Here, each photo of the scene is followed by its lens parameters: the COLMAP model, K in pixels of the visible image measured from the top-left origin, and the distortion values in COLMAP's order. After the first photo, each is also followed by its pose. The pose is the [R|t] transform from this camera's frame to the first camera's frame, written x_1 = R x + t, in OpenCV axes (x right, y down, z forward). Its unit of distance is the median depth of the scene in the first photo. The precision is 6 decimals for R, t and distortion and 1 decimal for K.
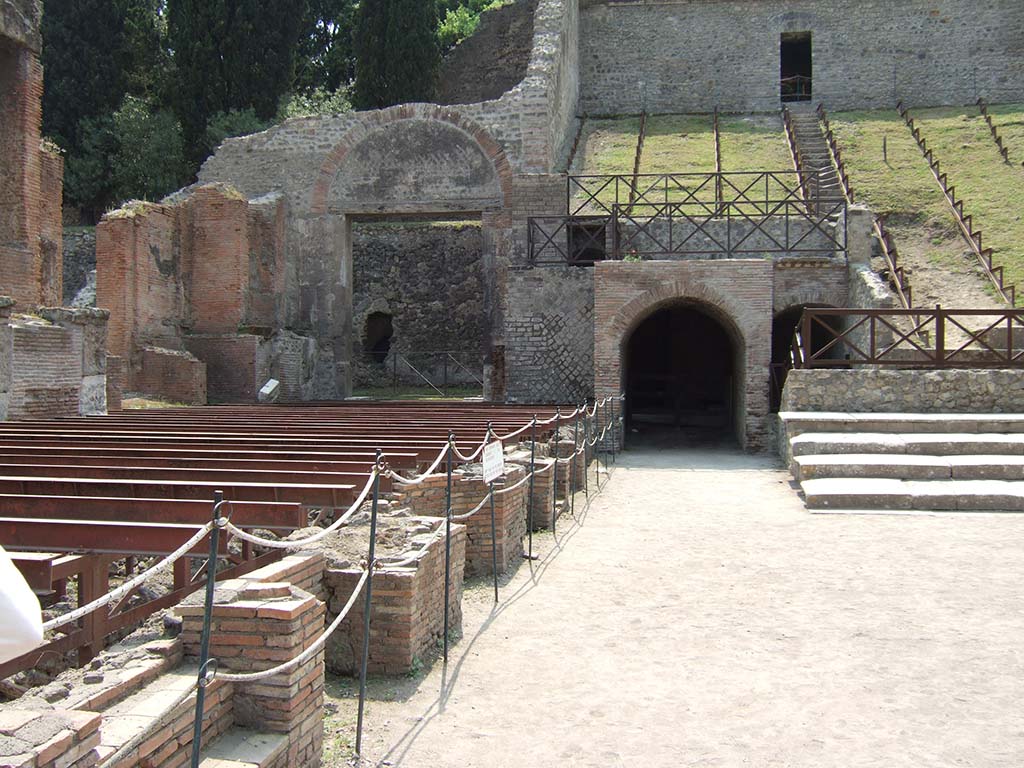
lens RADIAL K [[1100.4, 0, 519.0], [0, 1100.4, 378.5], [0, 0, 1]] dist [-0.050193, 0.000000]
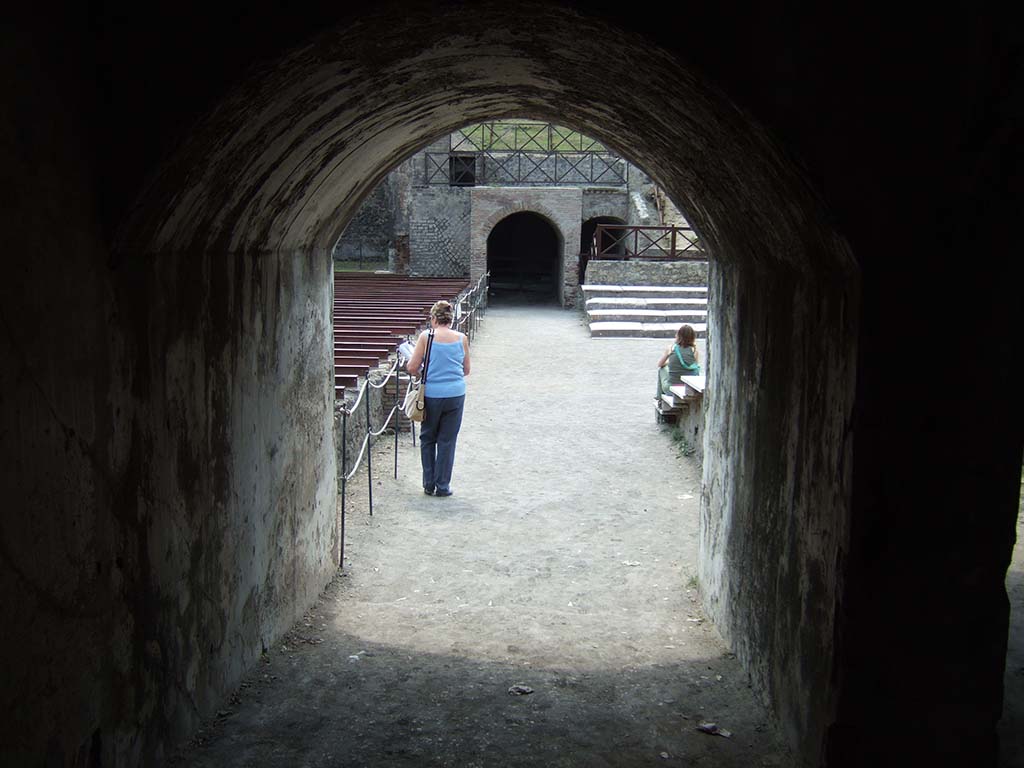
lens RADIAL K [[1100.4, 0, 510.7], [0, 1100.4, 380.3], [0, 0, 1]] dist [-0.050193, 0.000000]
pose [[0.989522, -0.008840, 0.144110, -0.107718], [-0.010119, 0.991423, 0.130298, -0.039072], [-0.144026, -0.130391, 0.980946, -0.604557]]
